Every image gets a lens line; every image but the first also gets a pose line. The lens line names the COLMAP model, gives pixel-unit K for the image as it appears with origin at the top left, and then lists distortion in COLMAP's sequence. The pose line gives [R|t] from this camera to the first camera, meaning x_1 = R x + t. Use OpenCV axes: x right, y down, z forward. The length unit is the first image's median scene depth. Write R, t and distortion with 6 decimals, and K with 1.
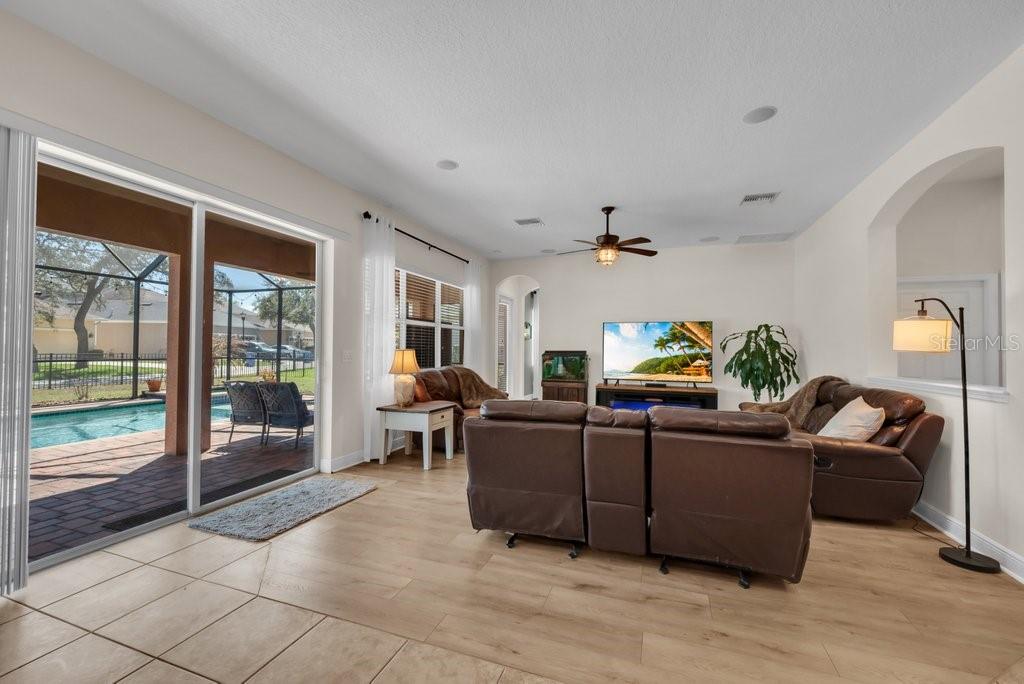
lens RADIAL K [[415.5, 0, 512.7], [0, 415.5, 340.8], [0, 0, 1]] dist [-0.006972, 0.000028]
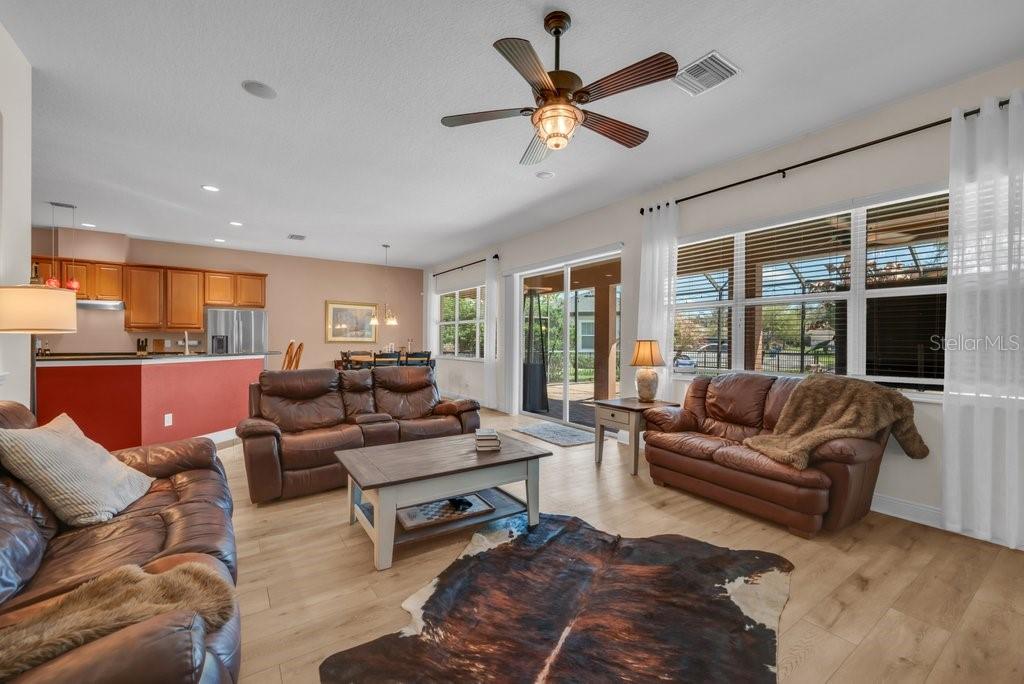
lens RADIAL K [[415.5, 0, 517.5], [0, 415.5, 344.7], [0, 0, 1]] dist [-0.006972, 0.000028]
pose [[-0.581142, 0.009747, -0.813743, 0.480573], [0.015597, 0.999878, 0.000837, 0.017223], [0.813652, -0.012205, -0.581224, 0.949938]]
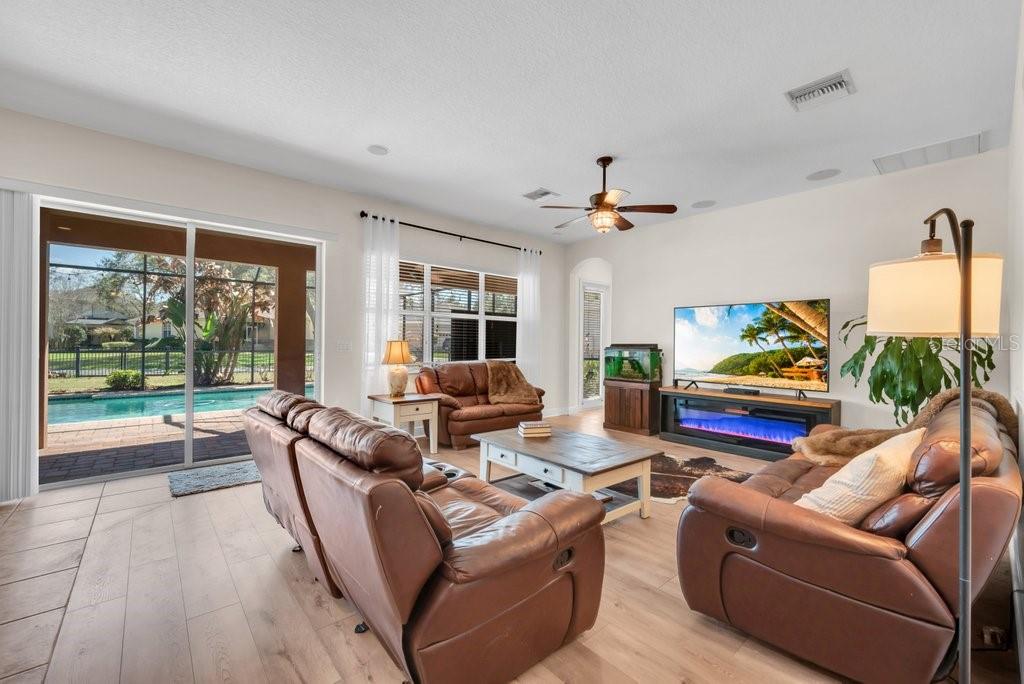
lens RADIAL K [[415.5, 0, 512.2], [0, 415.5, 344.9], [0, 0, 1]] dist [-0.006972, 0.000028]
pose [[0.878708, 0.002622, -0.477353, 0.346778], [0.006358, 0.999832, 0.017195, 0.010927], [0.477318, -0.018145, 0.878543, 0.173318]]
